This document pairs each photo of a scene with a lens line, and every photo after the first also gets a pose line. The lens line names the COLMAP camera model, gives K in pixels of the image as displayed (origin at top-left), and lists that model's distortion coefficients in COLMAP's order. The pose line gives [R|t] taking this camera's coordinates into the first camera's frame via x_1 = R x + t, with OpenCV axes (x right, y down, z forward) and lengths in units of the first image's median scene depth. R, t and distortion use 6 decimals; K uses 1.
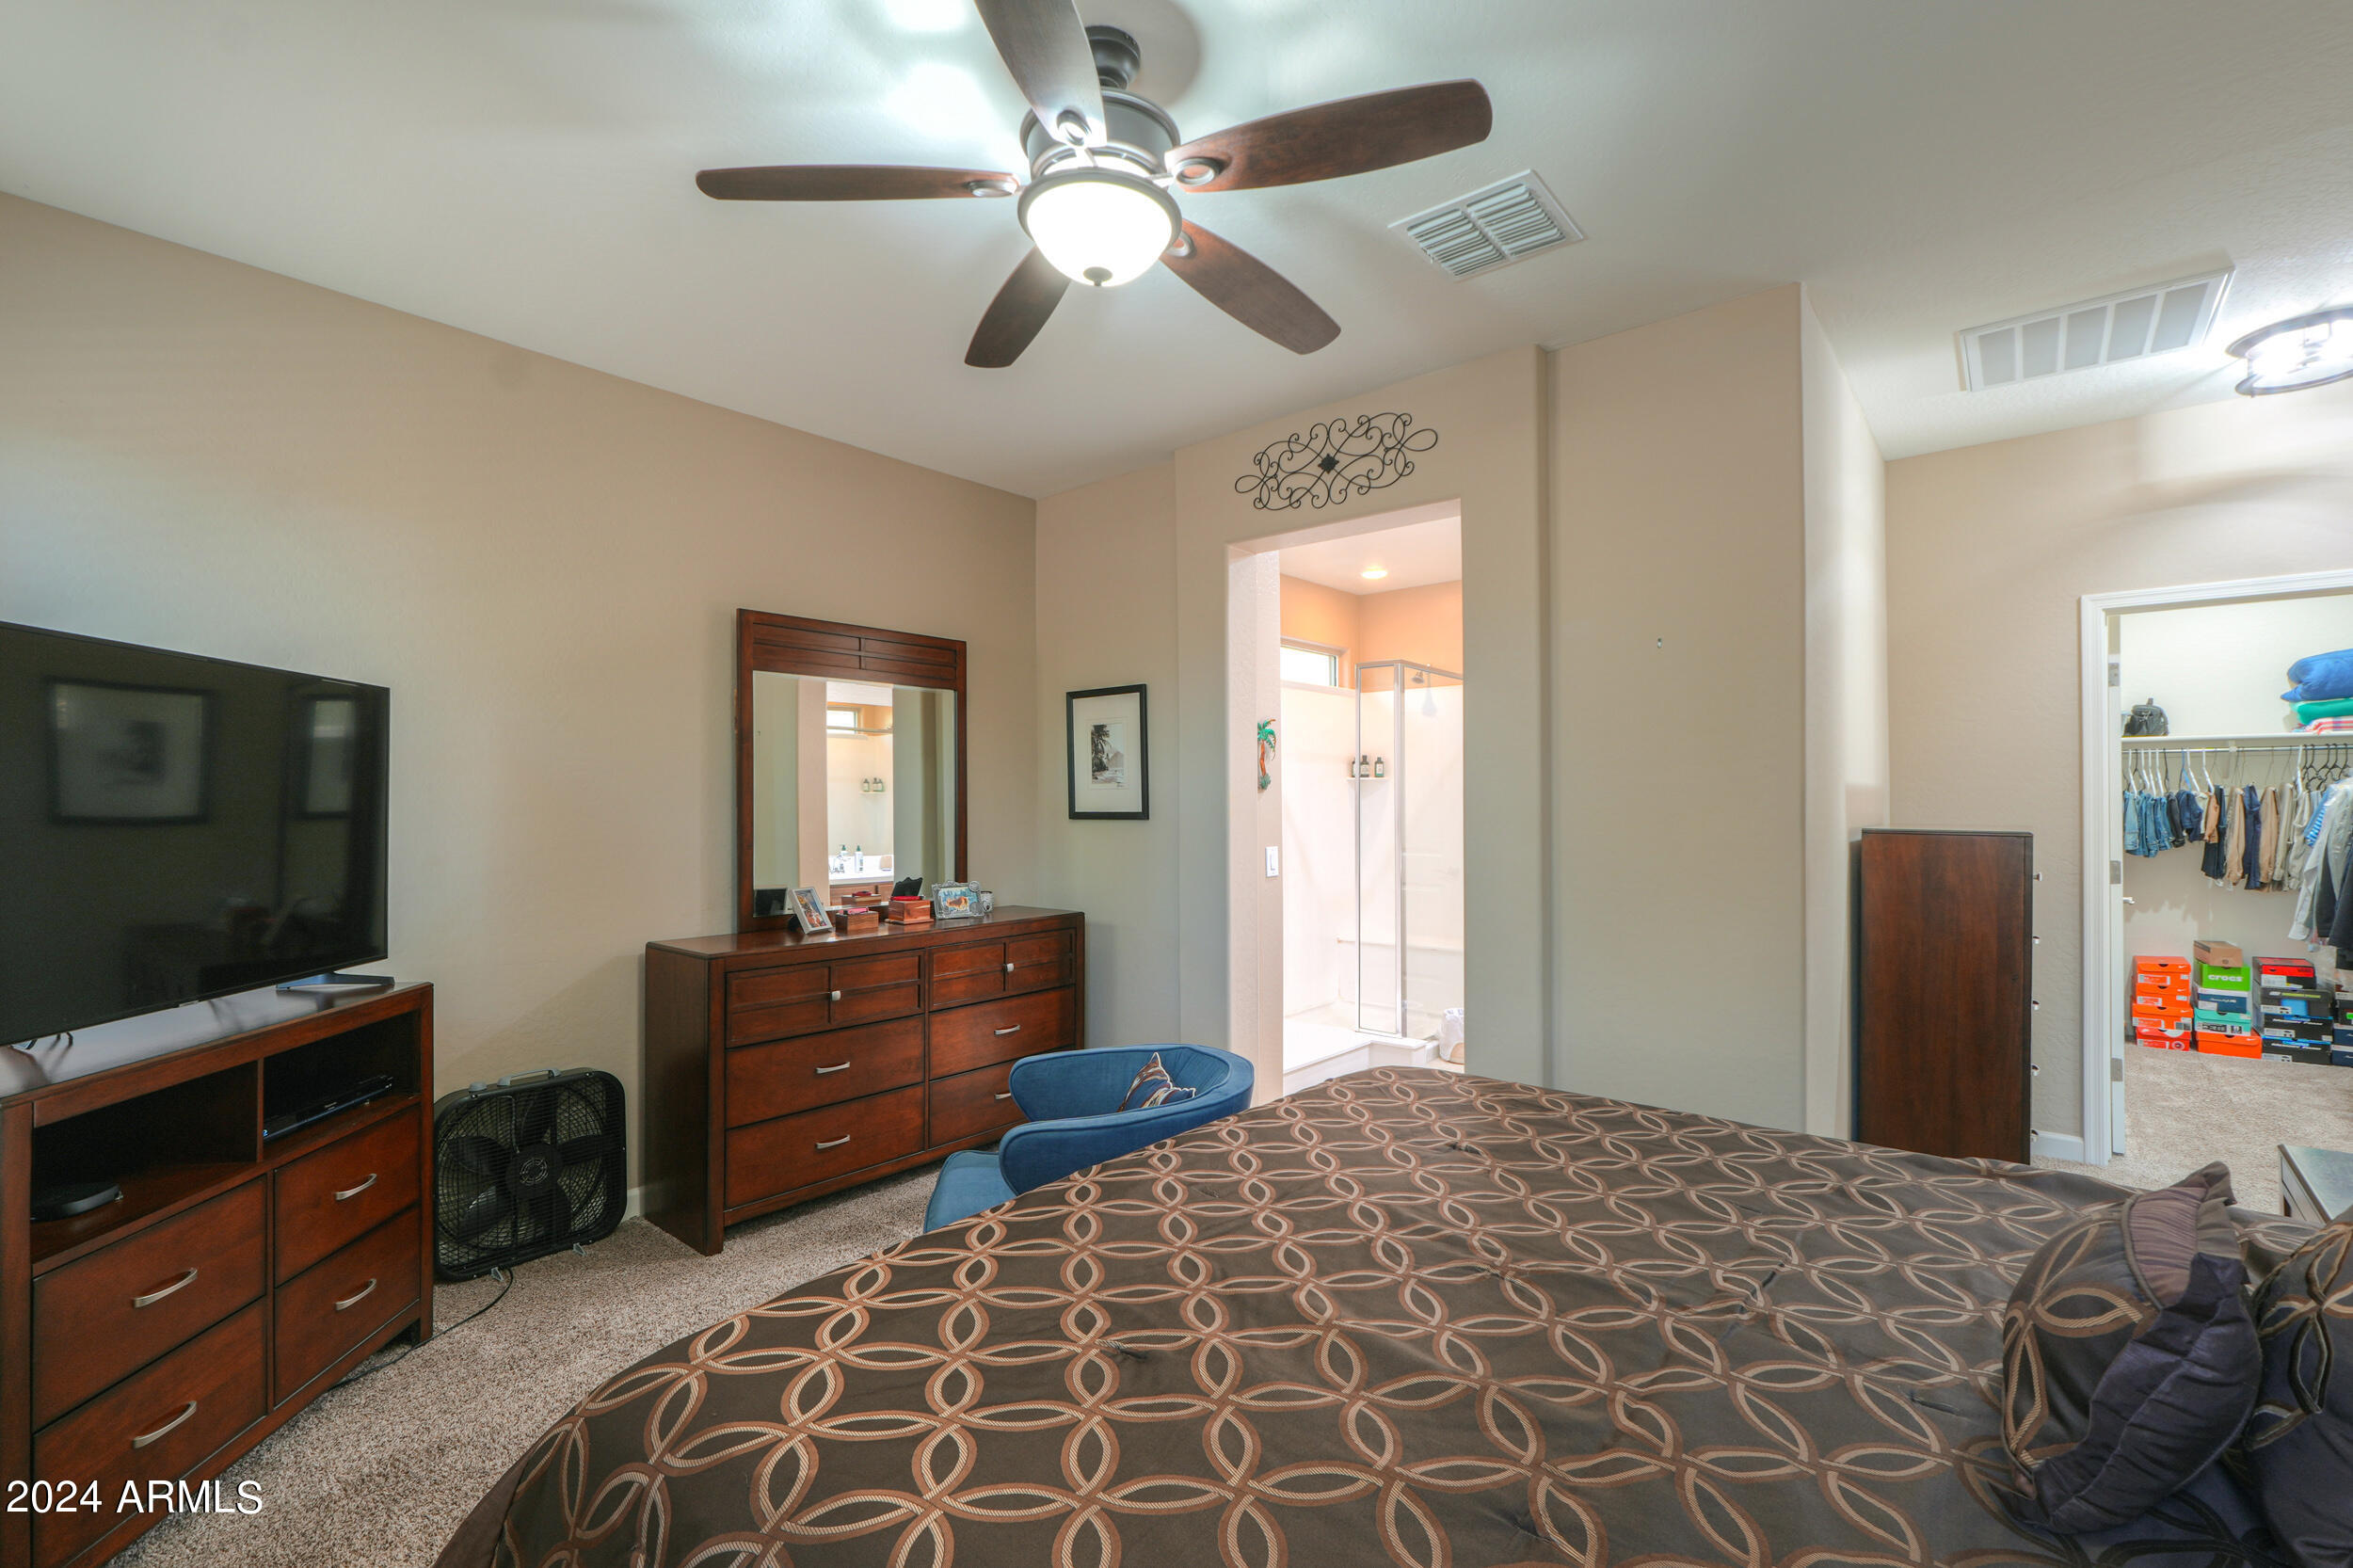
lens RADIAL K [[992.3, 0, 1179.4], [0, 992.3, 795.2], [0, 0, 1]] dist [-0.004618, -0.000188]
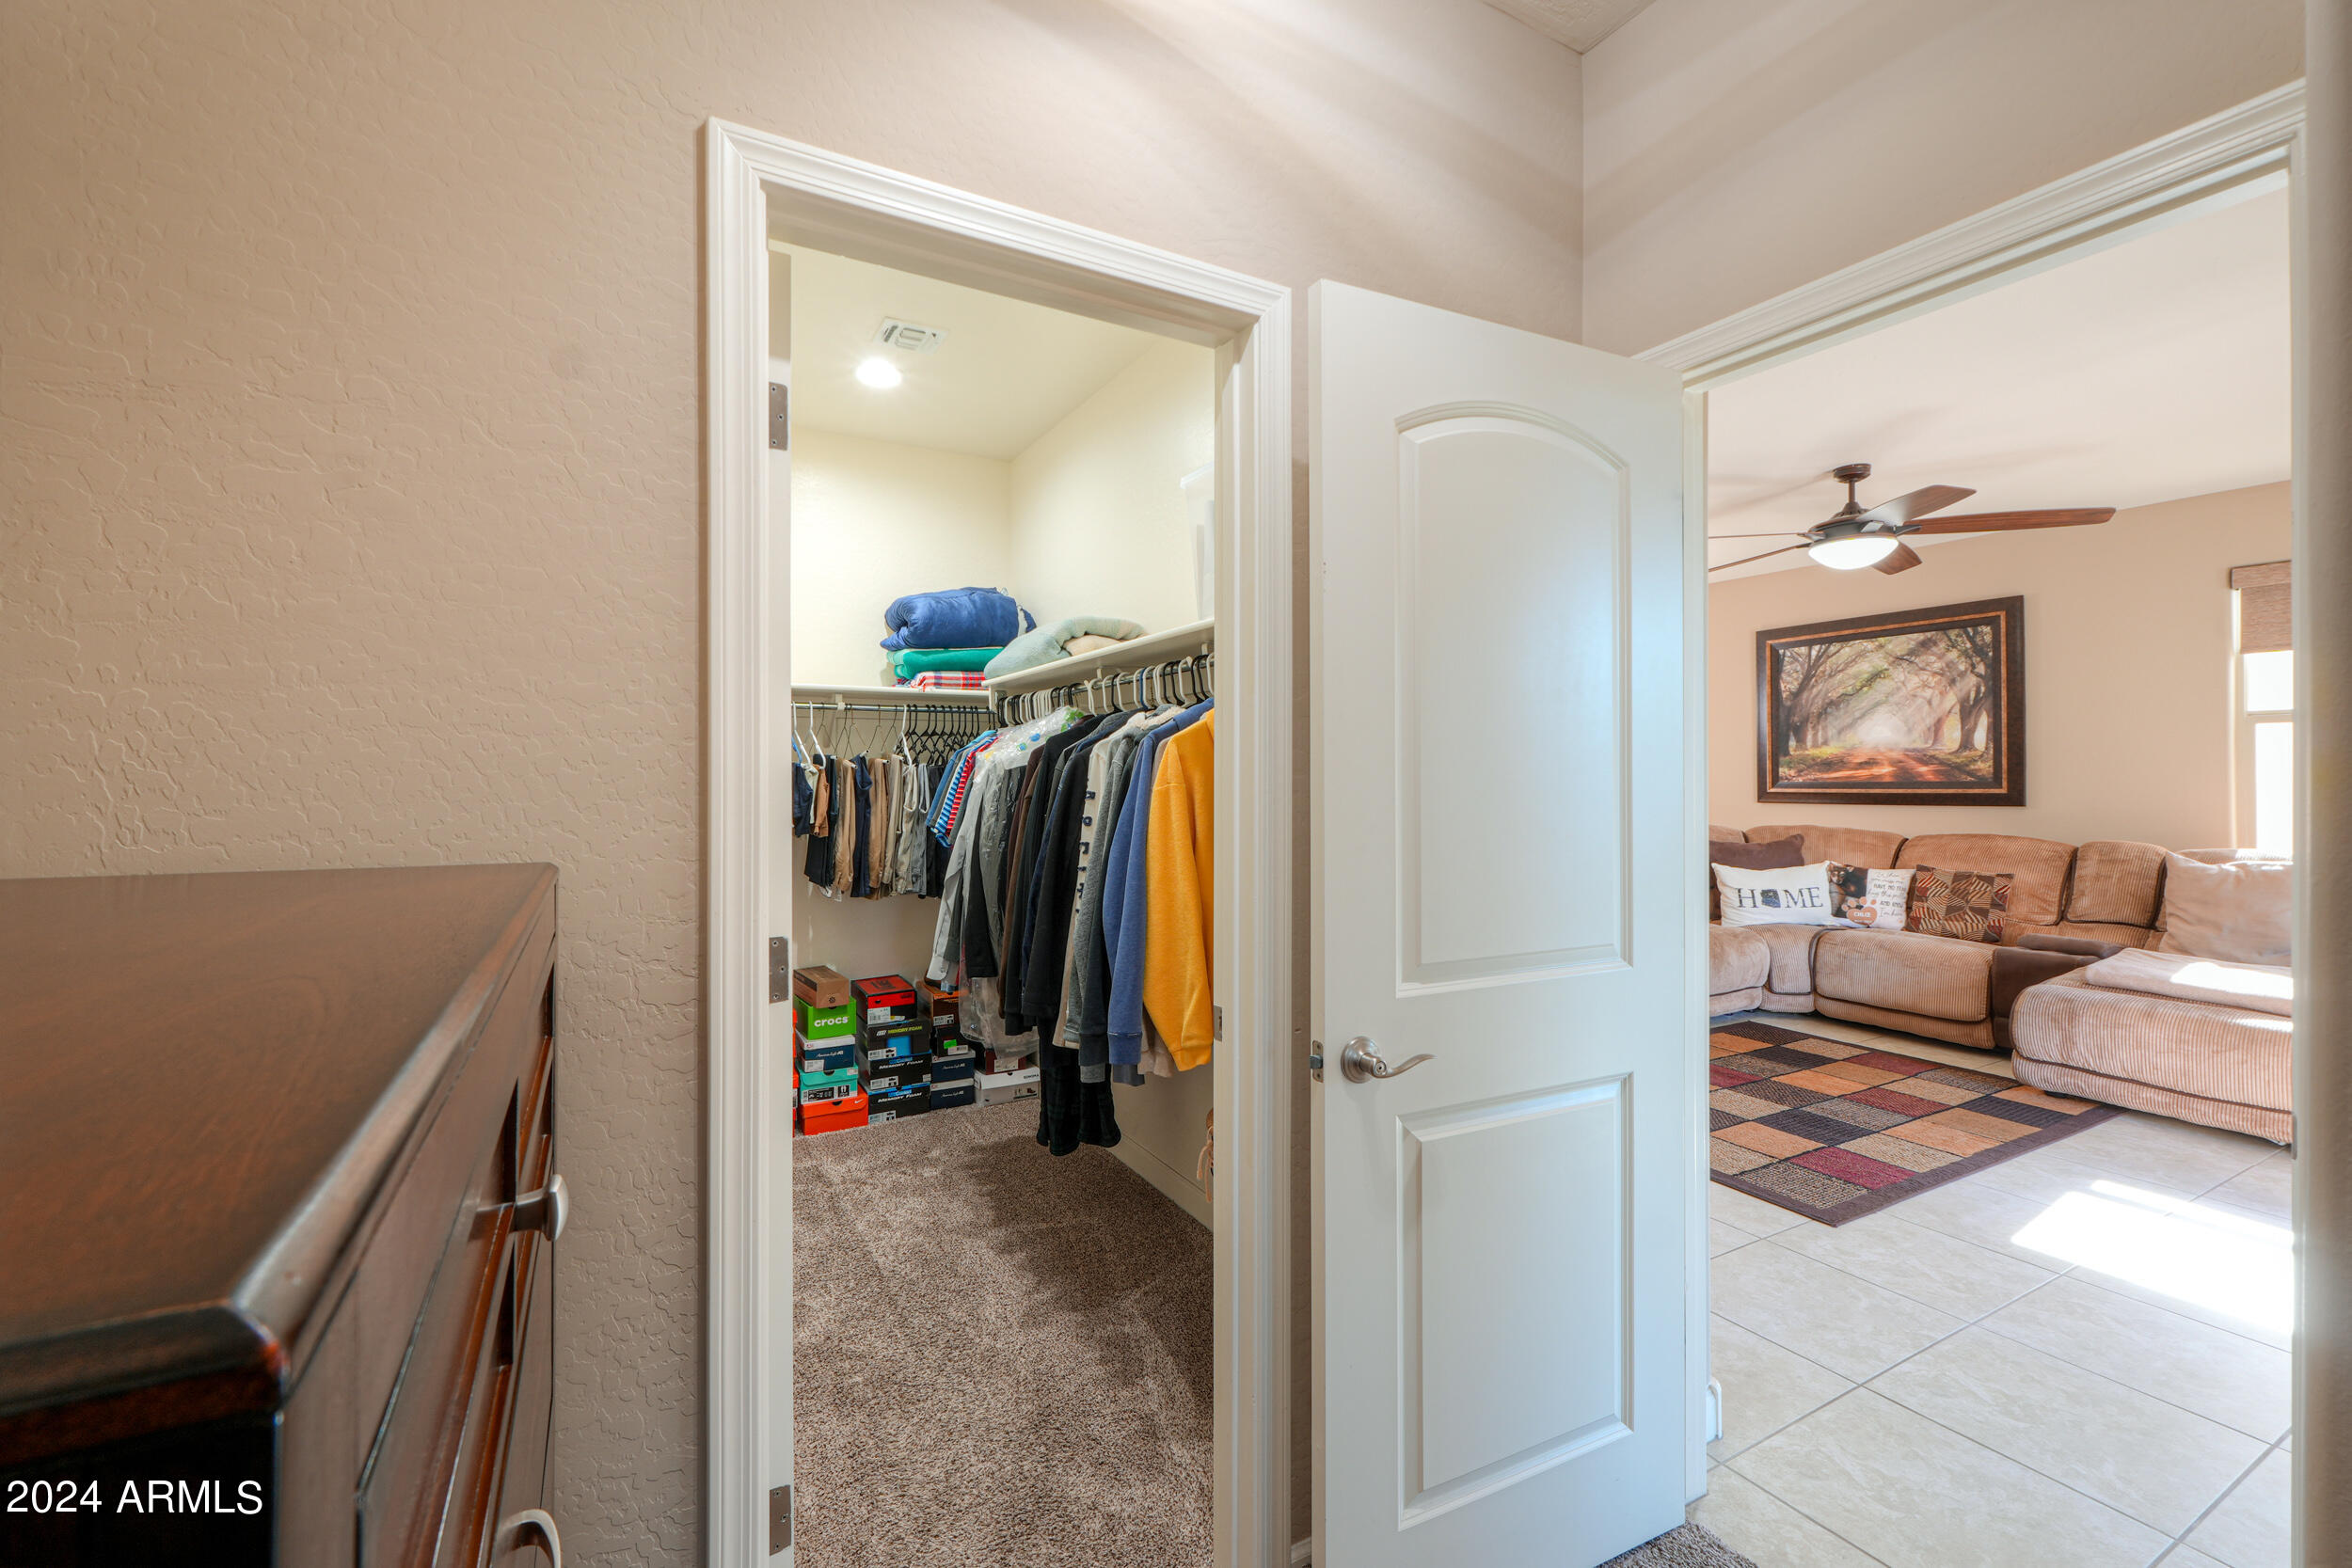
lens RADIAL K [[991.8, 0, 1187.1], [0, 991.8, 759.0], [0, 0, 1]] dist [-0.004618, -0.000188]
pose [[0.326000, 0.013396, 0.945275, 0.470868], [0.001536, 0.999891, -0.014700, 0.003517], [-0.945369, 0.006244, 0.325944, 0.533331]]
